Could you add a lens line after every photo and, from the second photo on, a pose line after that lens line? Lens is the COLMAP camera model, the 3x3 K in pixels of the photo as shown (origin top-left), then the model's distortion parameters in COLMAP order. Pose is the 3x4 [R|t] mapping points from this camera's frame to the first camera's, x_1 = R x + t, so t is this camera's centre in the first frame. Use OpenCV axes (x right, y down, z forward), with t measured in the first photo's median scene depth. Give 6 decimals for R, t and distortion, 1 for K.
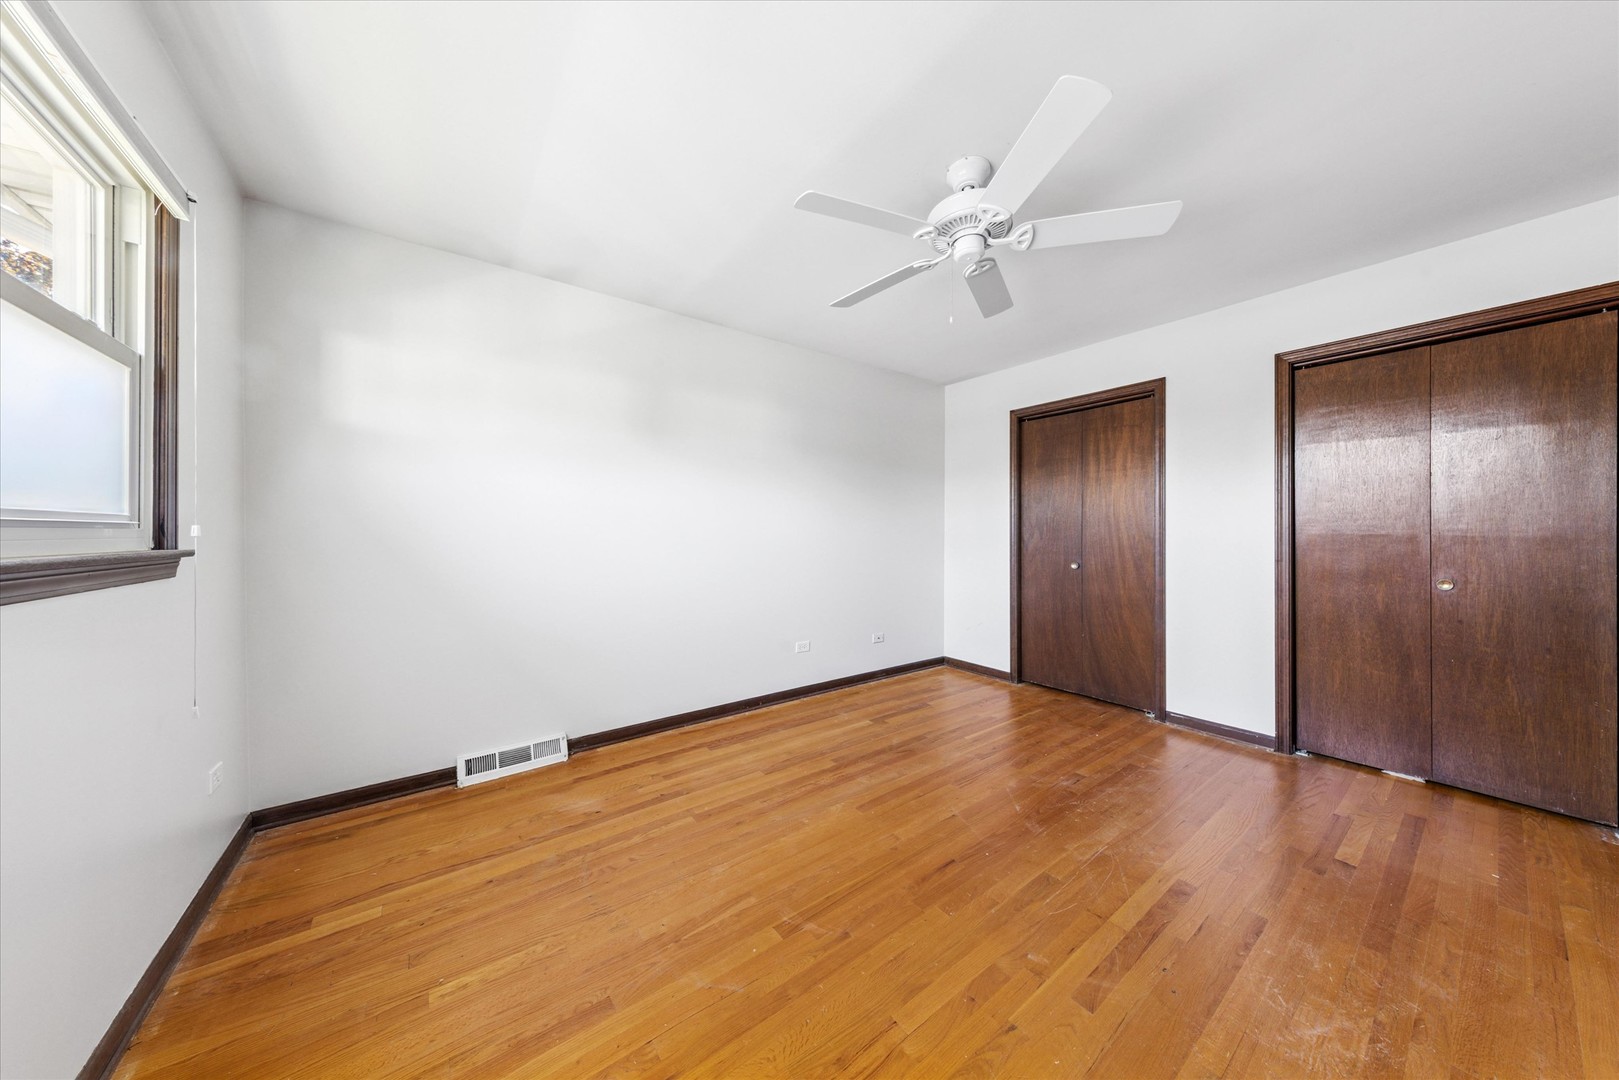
lens RADIAL K [[507.3, 0, 811.6], [0, 507.3, 530.8], [0, 0, 1]] dist [0.004142, -0.000297]
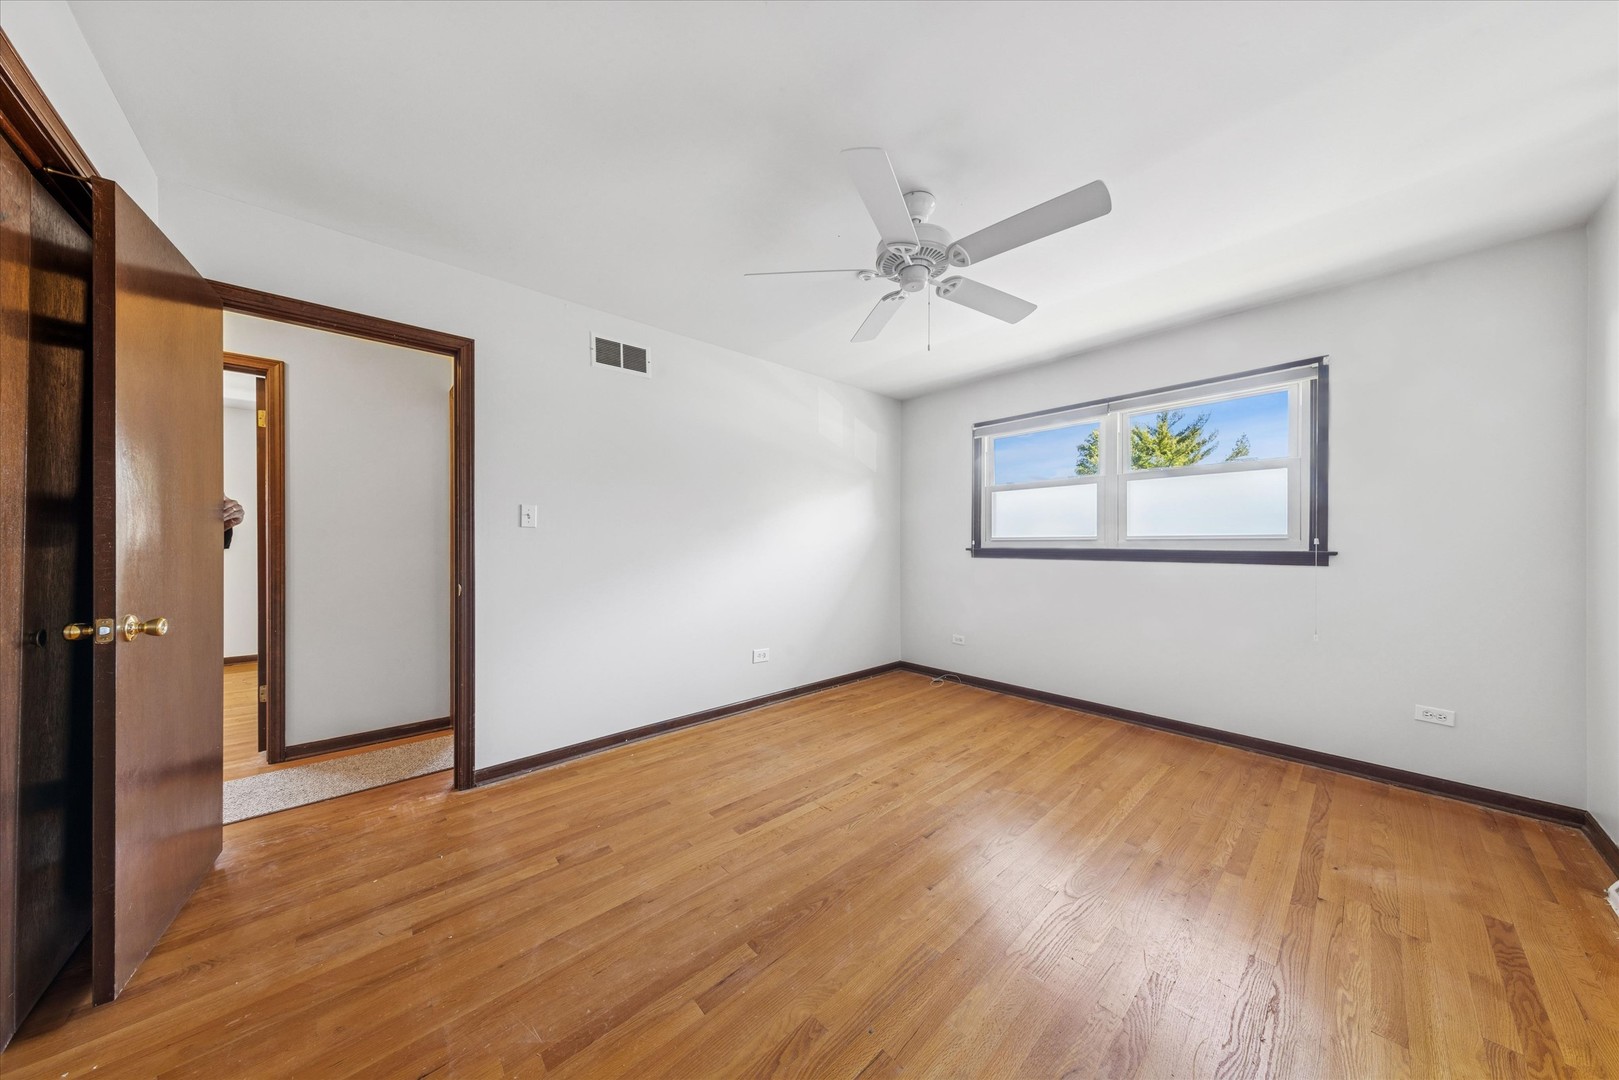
lens RADIAL K [[507.3, 0, 814.0], [0, 507.3, 548.0], [0, 0, 1]] dist [0.004142, -0.000297]
pose [[-0.995342, -0.000088, -0.096410, 0.549082], [-0.000509, 0.999990, 0.004340, 0.010585], [0.096408, 0.004369, -0.995332, 1.806128]]
